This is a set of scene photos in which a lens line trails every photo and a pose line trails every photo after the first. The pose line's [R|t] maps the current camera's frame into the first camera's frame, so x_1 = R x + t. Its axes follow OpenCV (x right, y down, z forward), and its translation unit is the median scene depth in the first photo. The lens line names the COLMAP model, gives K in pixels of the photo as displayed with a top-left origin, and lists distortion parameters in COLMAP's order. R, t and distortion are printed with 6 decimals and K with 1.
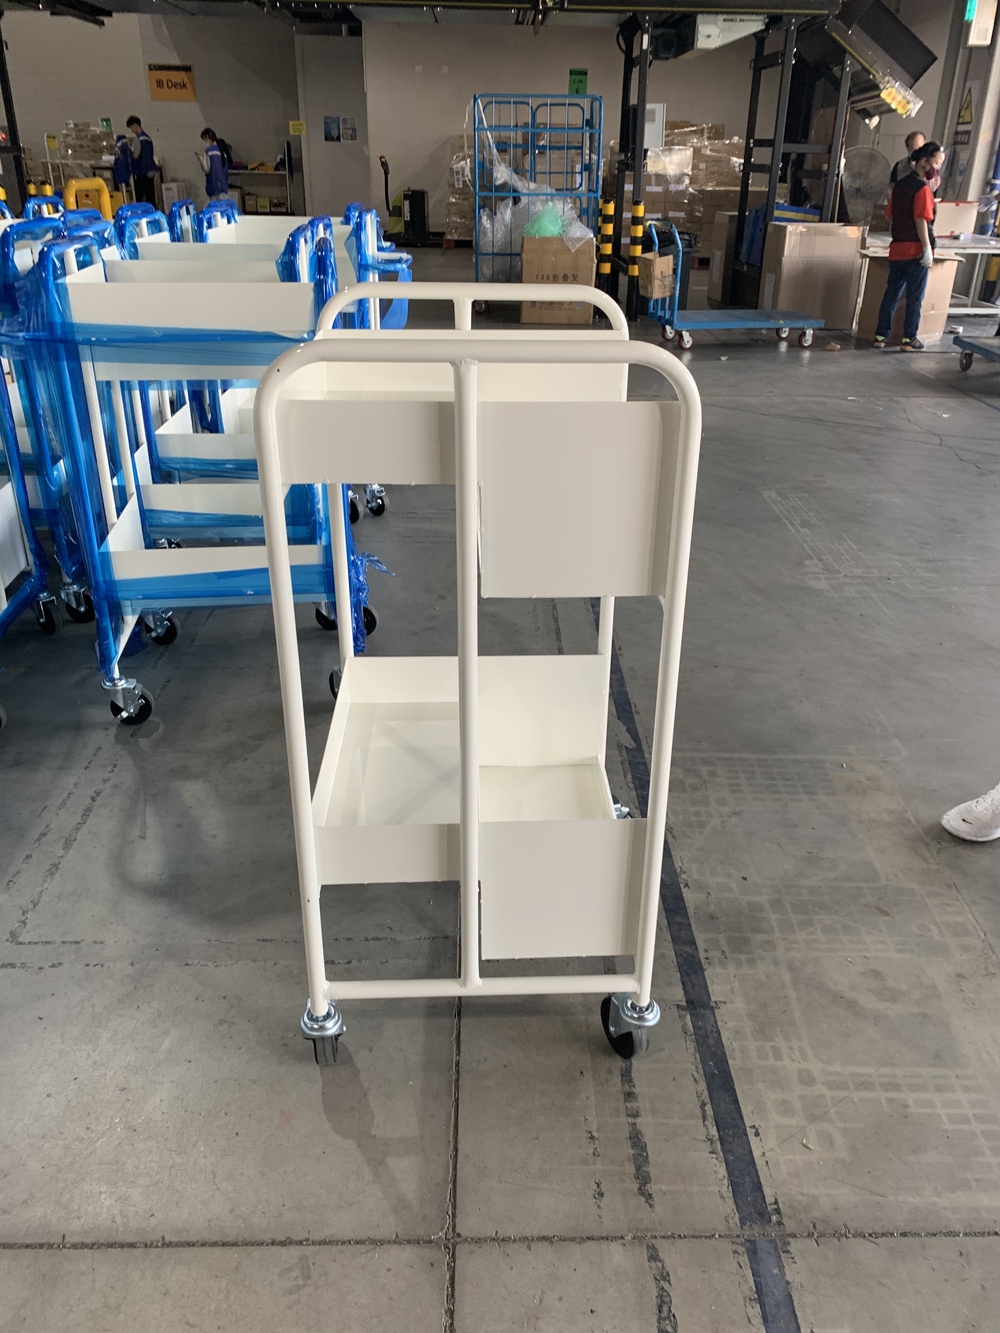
lens RADIAL K [[1024.7, 0, 499.1], [0, 1024.7, 640.1], [0, 0, 1]] dist [0.002284, -0.000243]
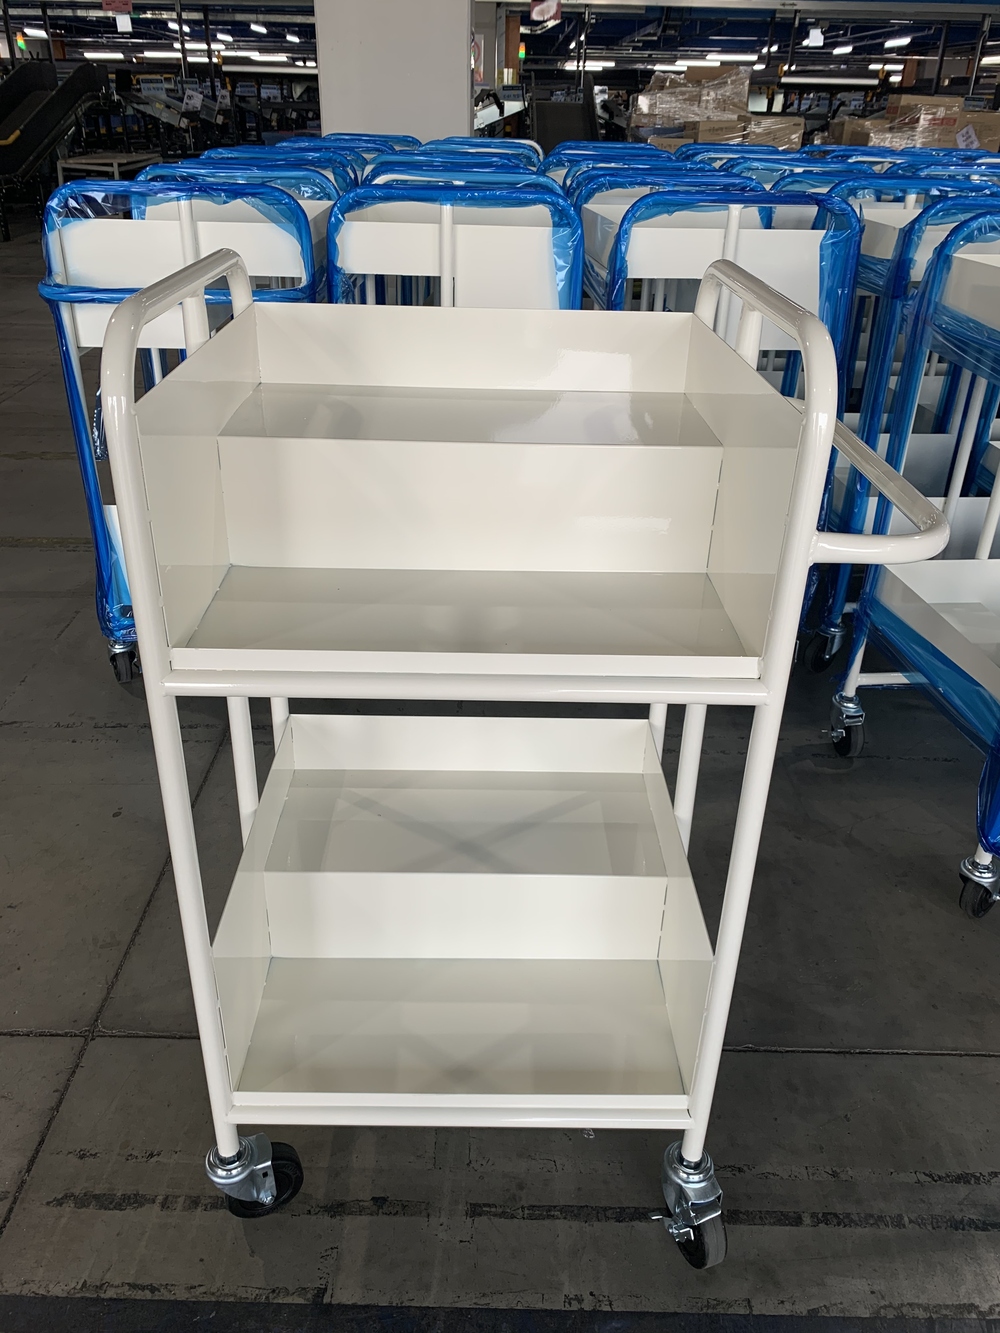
lens RADIAL K [[1024.7, 0, 498.1], [0, 1024.7, 656.7], [0, 0, 1]] dist [0.002284, -0.000243]
pose [[-0.026021, 0.463269, -0.885835, 0.557075], [-0.438546, 0.791023, 0.426567, -0.319416], [0.898332, 0.399579, 0.182582, 0.755986]]
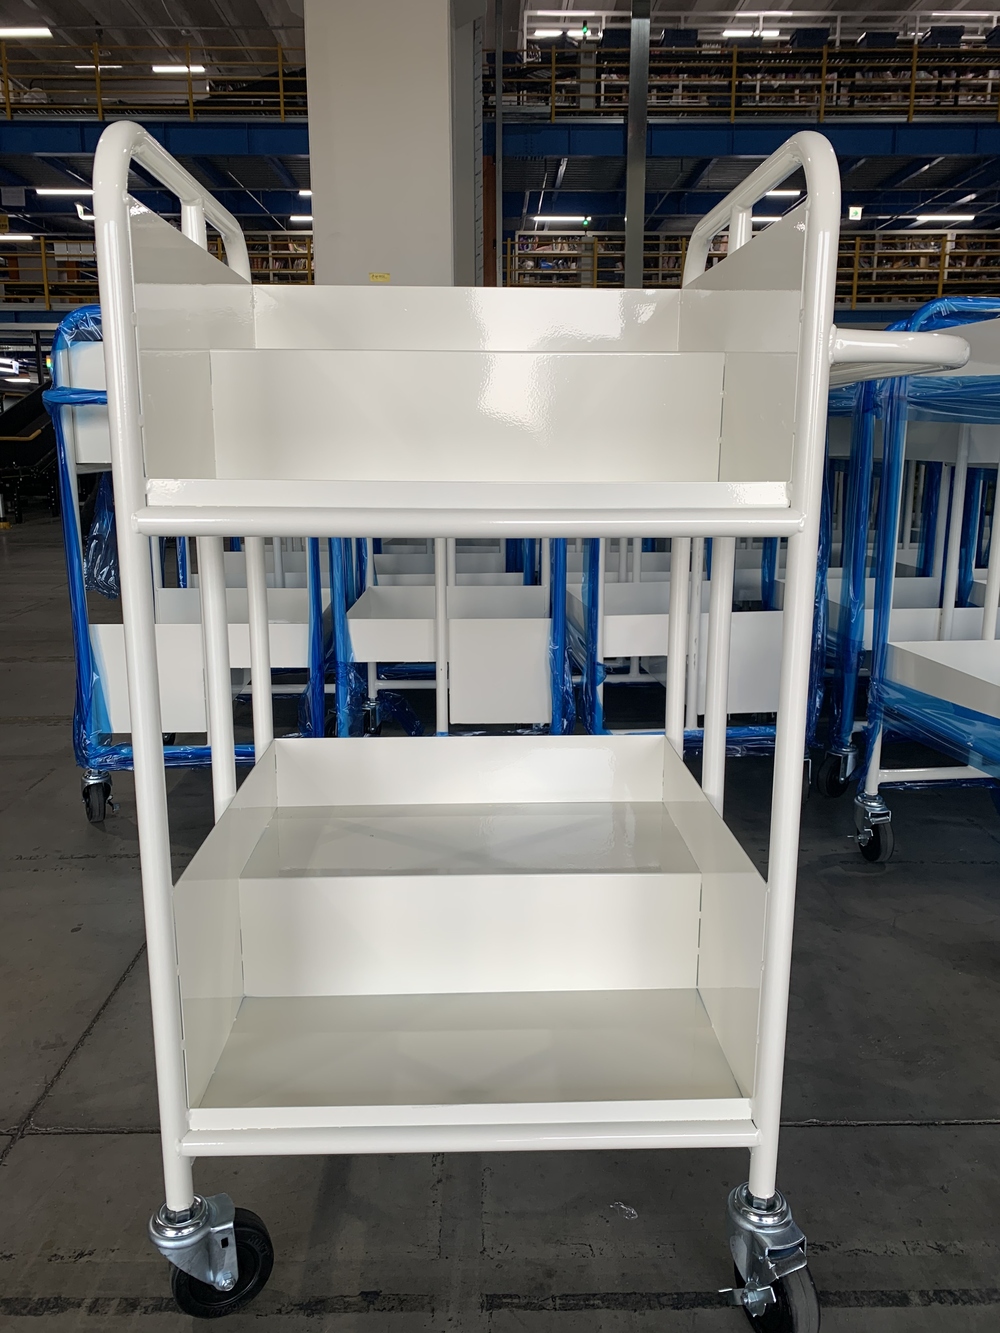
lens RADIAL K [[1024.7, 0, 504.3], [0, 1024.7, 656.1], [0, 0, 1]] dist [0.002284, -0.000243]
pose [[-0.001612, 0.199537, -0.979889, 0.580561], [-0.418933, 0.889622, 0.181845, -0.120642], [0.908016, 0.410801, 0.082159, 0.841160]]
